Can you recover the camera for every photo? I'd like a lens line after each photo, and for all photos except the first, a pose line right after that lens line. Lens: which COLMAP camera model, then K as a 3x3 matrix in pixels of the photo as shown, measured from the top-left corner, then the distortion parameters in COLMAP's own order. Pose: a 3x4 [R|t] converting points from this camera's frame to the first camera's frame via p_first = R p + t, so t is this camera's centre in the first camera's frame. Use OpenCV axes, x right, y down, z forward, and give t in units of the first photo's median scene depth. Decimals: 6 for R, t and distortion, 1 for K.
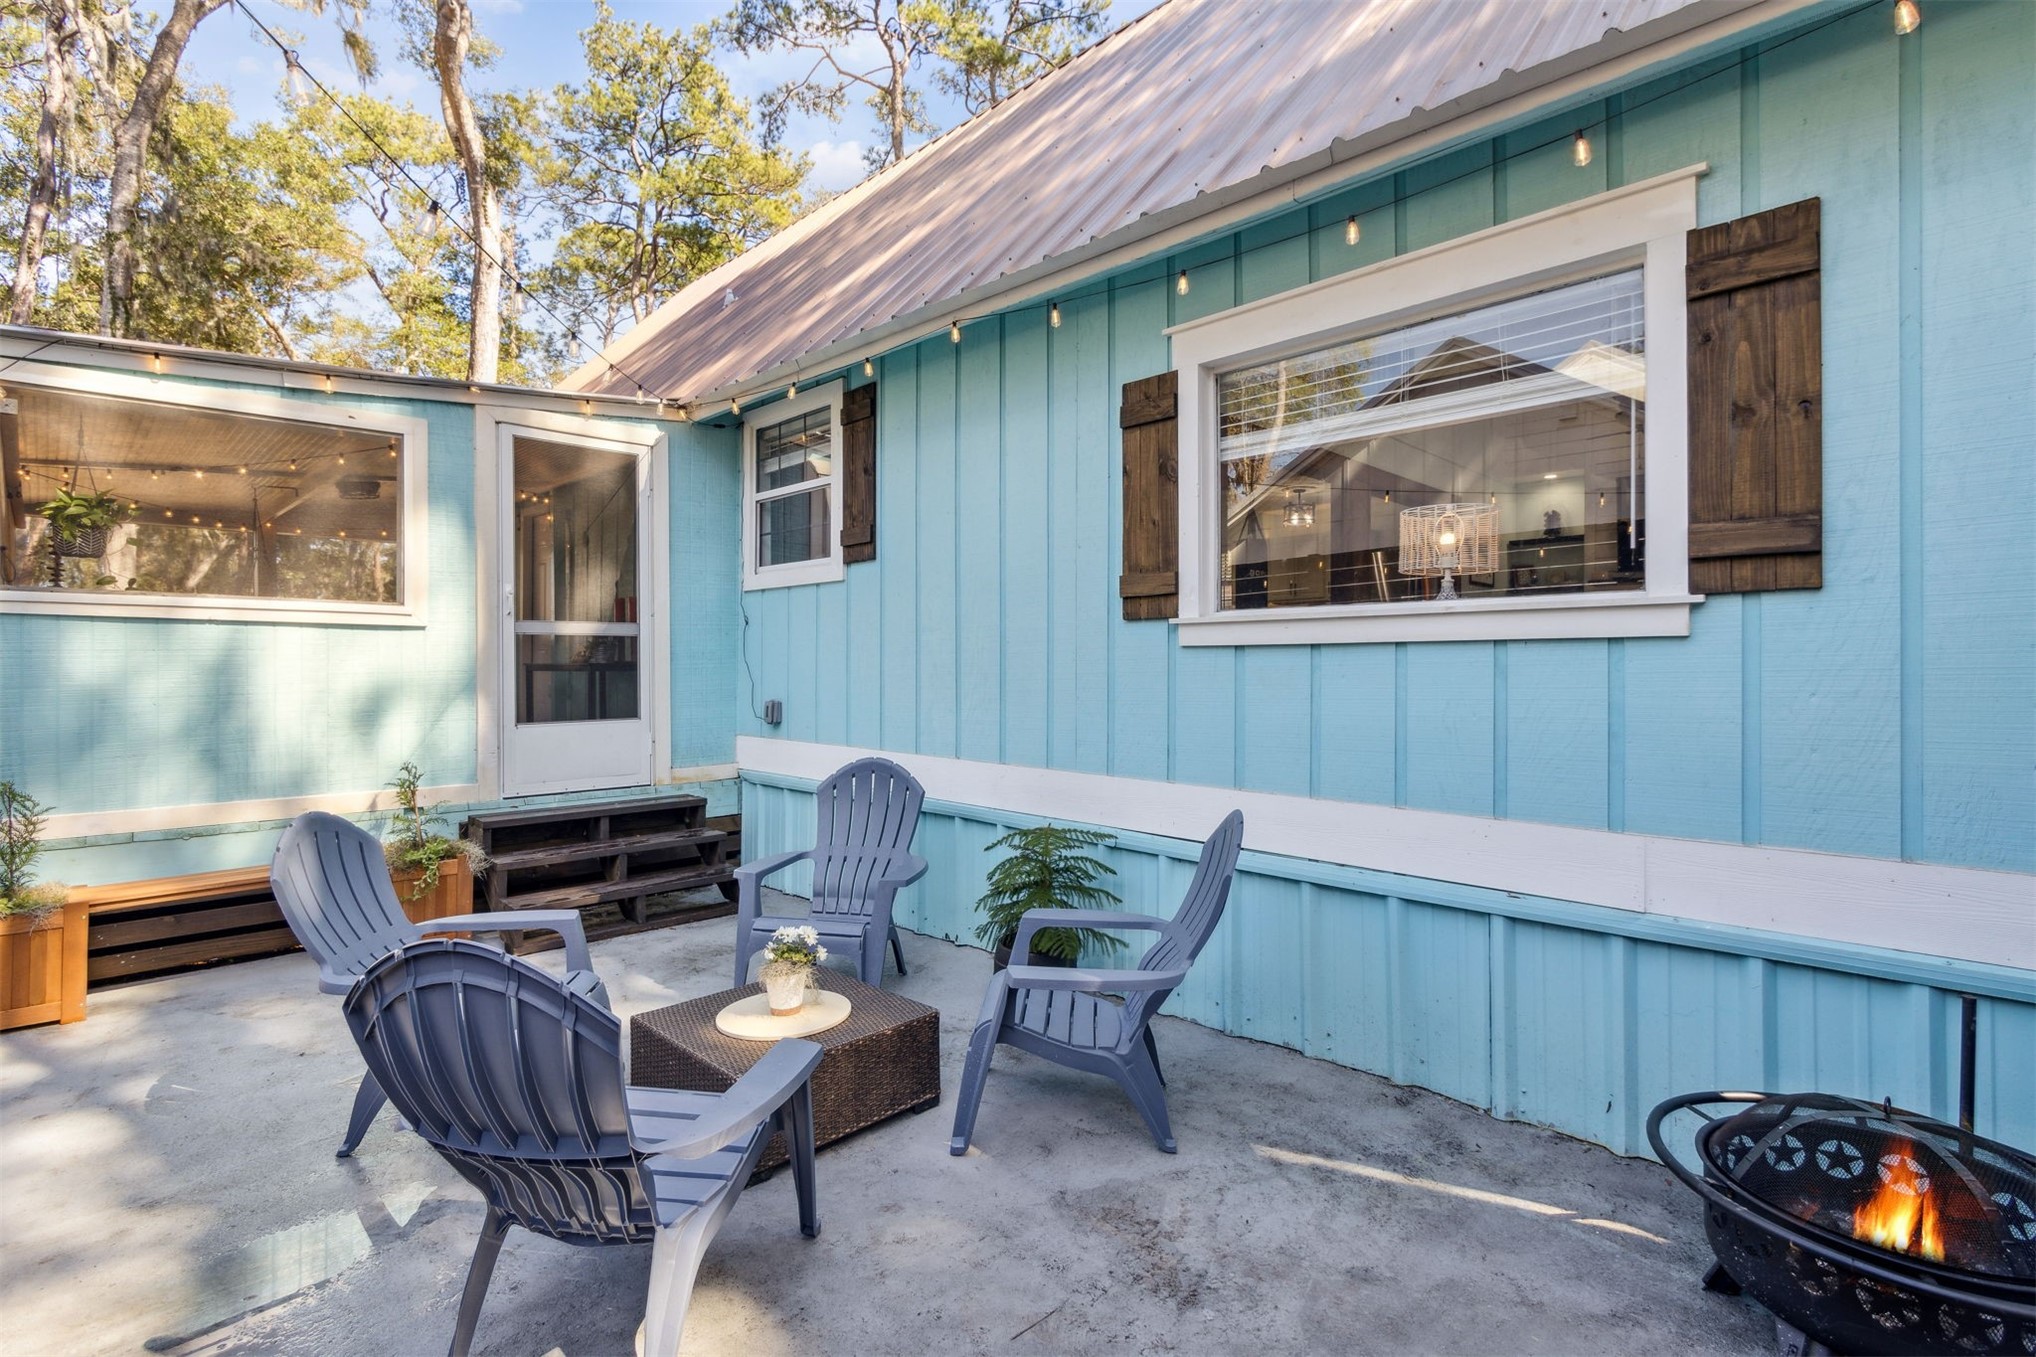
lens RADIAL K [[945.0, 0, 1015.8], [0, 945.0, 668.1], [0, 0, 1]] dist [0.008674, -0.000060]
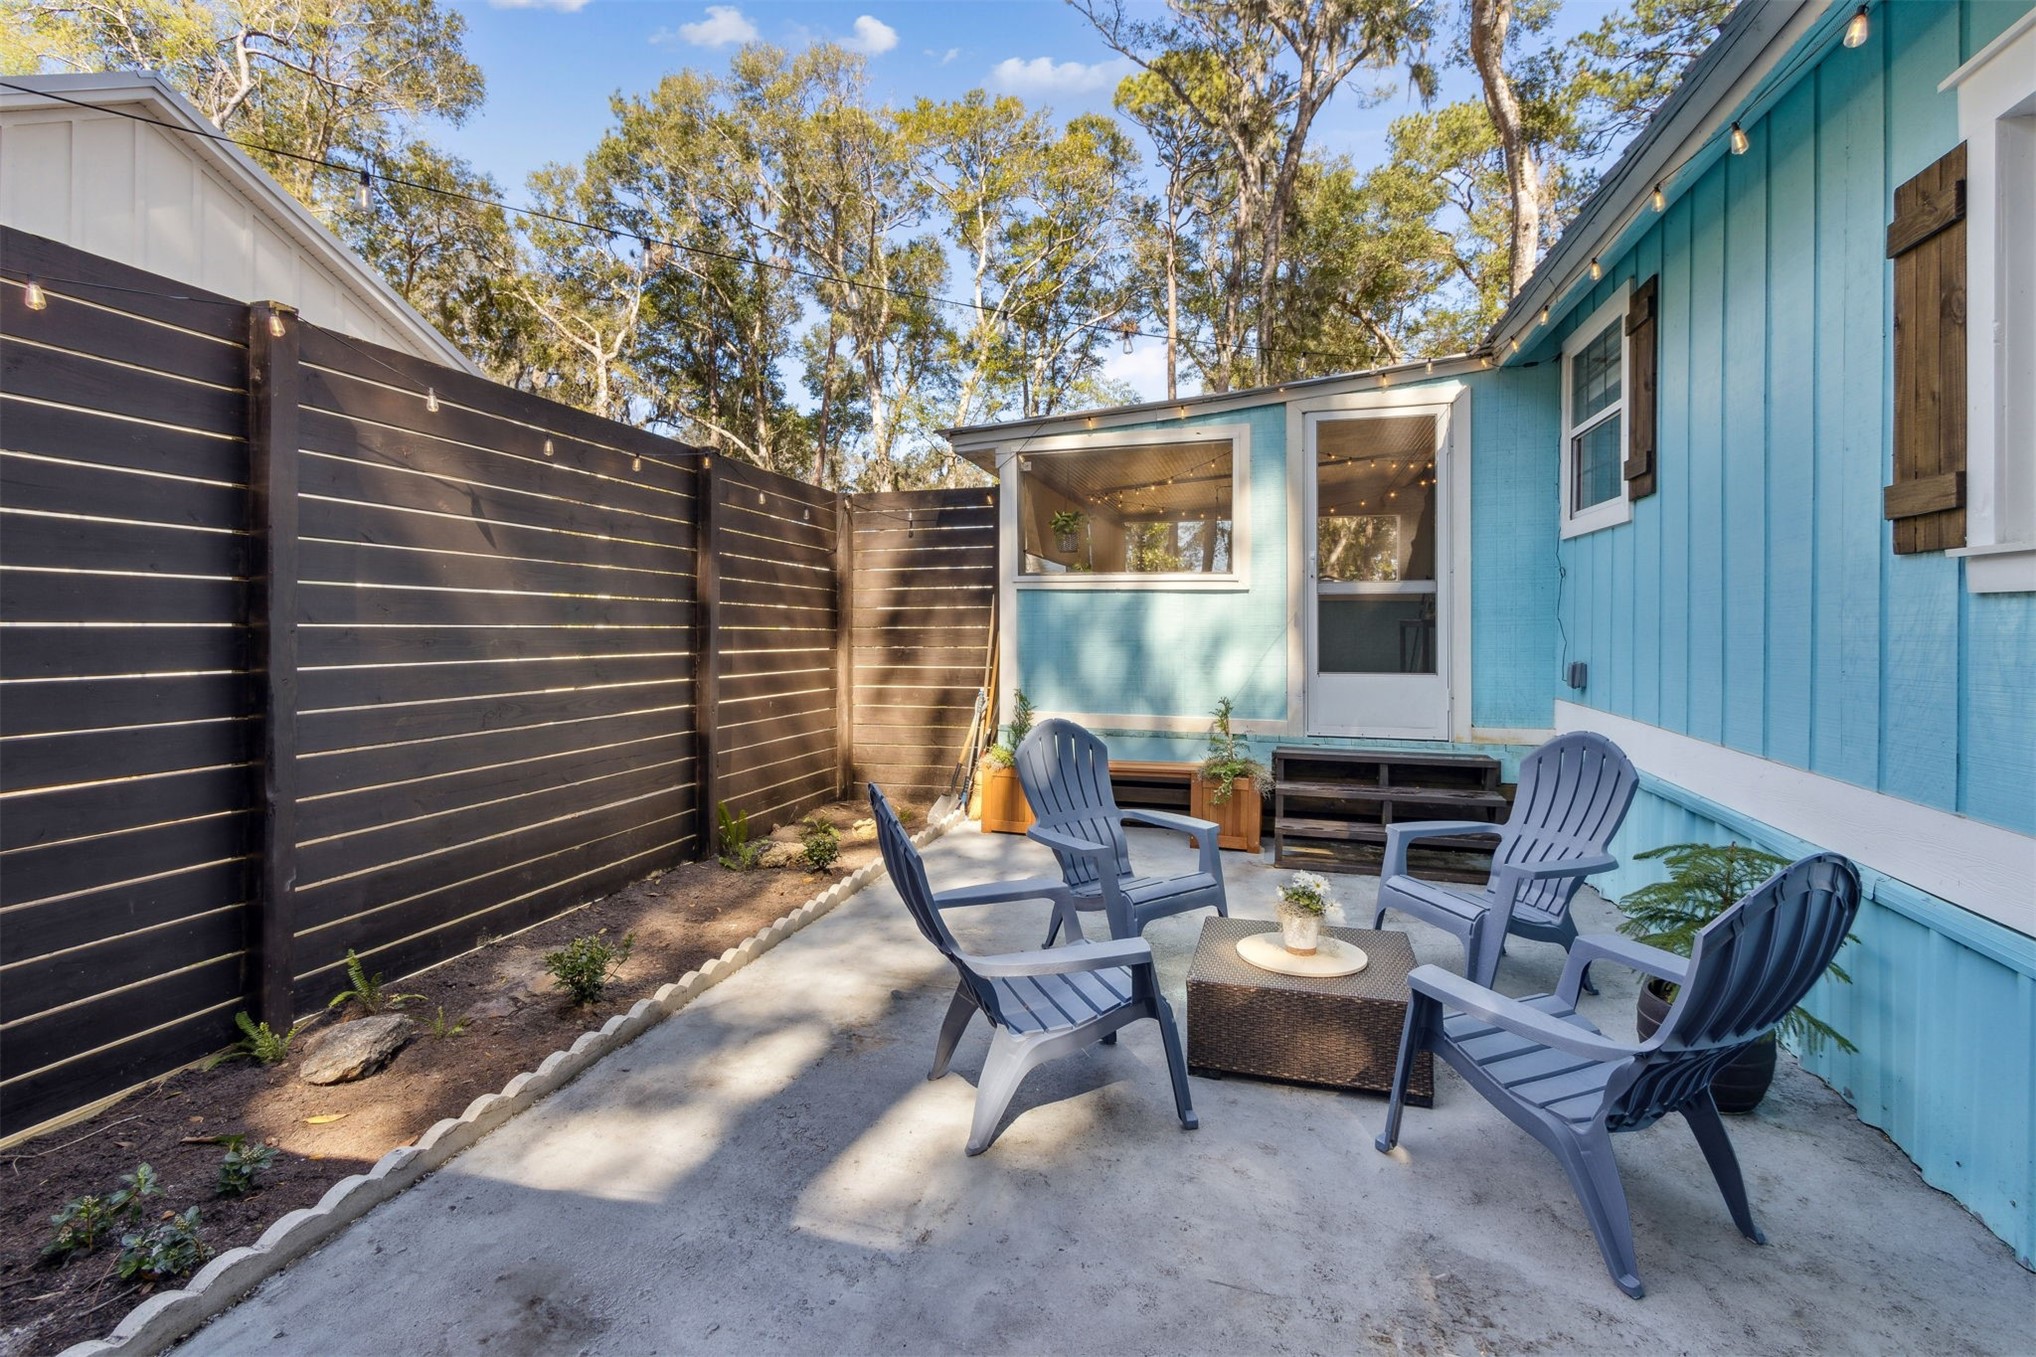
lens RADIAL K [[952.1, 0, 1022.8], [0, 952.1, 620.5], [0, 0, 1]] dist [0.018931, 0.000287]
pose [[0.495611, 0.002958, -0.868540, 0.299758], [-0.006630, 0.999978, -0.000378, -0.001024], [0.868519, 0.005945, 0.495619, 0.116978]]
